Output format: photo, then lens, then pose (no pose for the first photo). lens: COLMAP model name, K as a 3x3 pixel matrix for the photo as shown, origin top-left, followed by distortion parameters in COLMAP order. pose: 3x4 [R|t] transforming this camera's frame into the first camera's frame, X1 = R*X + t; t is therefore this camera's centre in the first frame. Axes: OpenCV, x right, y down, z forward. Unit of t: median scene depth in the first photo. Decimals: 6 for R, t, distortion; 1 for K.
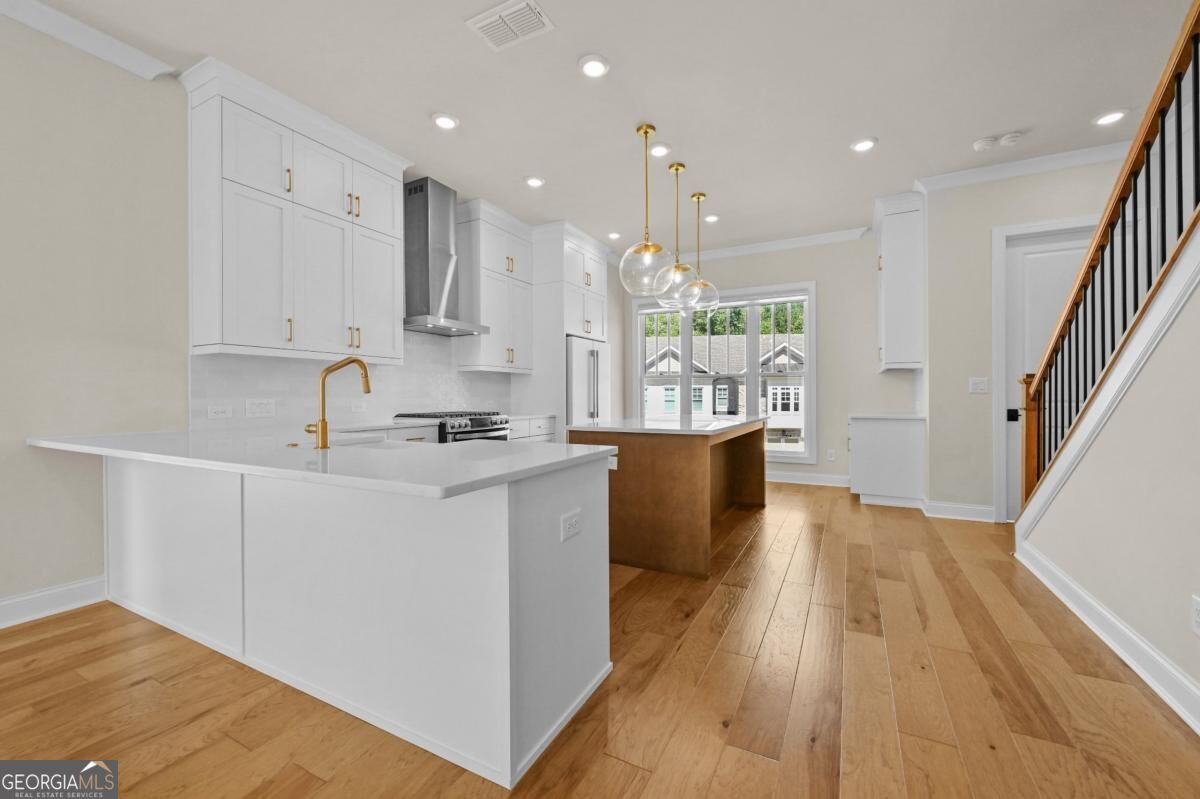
lens RADIAL K [[478.3, 0, 632.7], [0, 478.3, 396.8], [0, 0, 1]] dist [-0.000584, 0.000232]
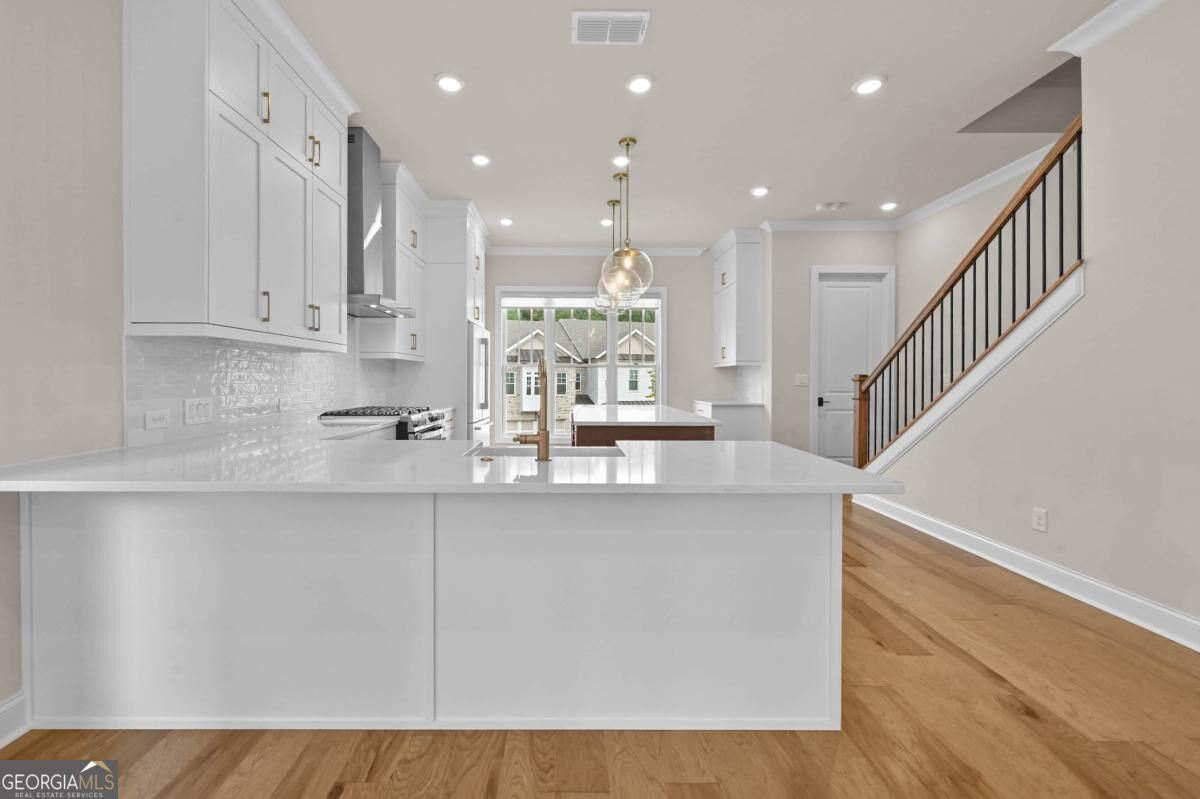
lens RADIAL K [[478.3, 0, 600.8], [0, 478.3, 379.6], [0, 0, 1]] dist [-0.000584, 0.000232]
pose [[0.886571, 0.007590, 0.462530, -0.525020], [-0.007299, 0.999970, -0.002418, -0.023639], [-0.462535, -0.001232, 0.886600, 0.078540]]
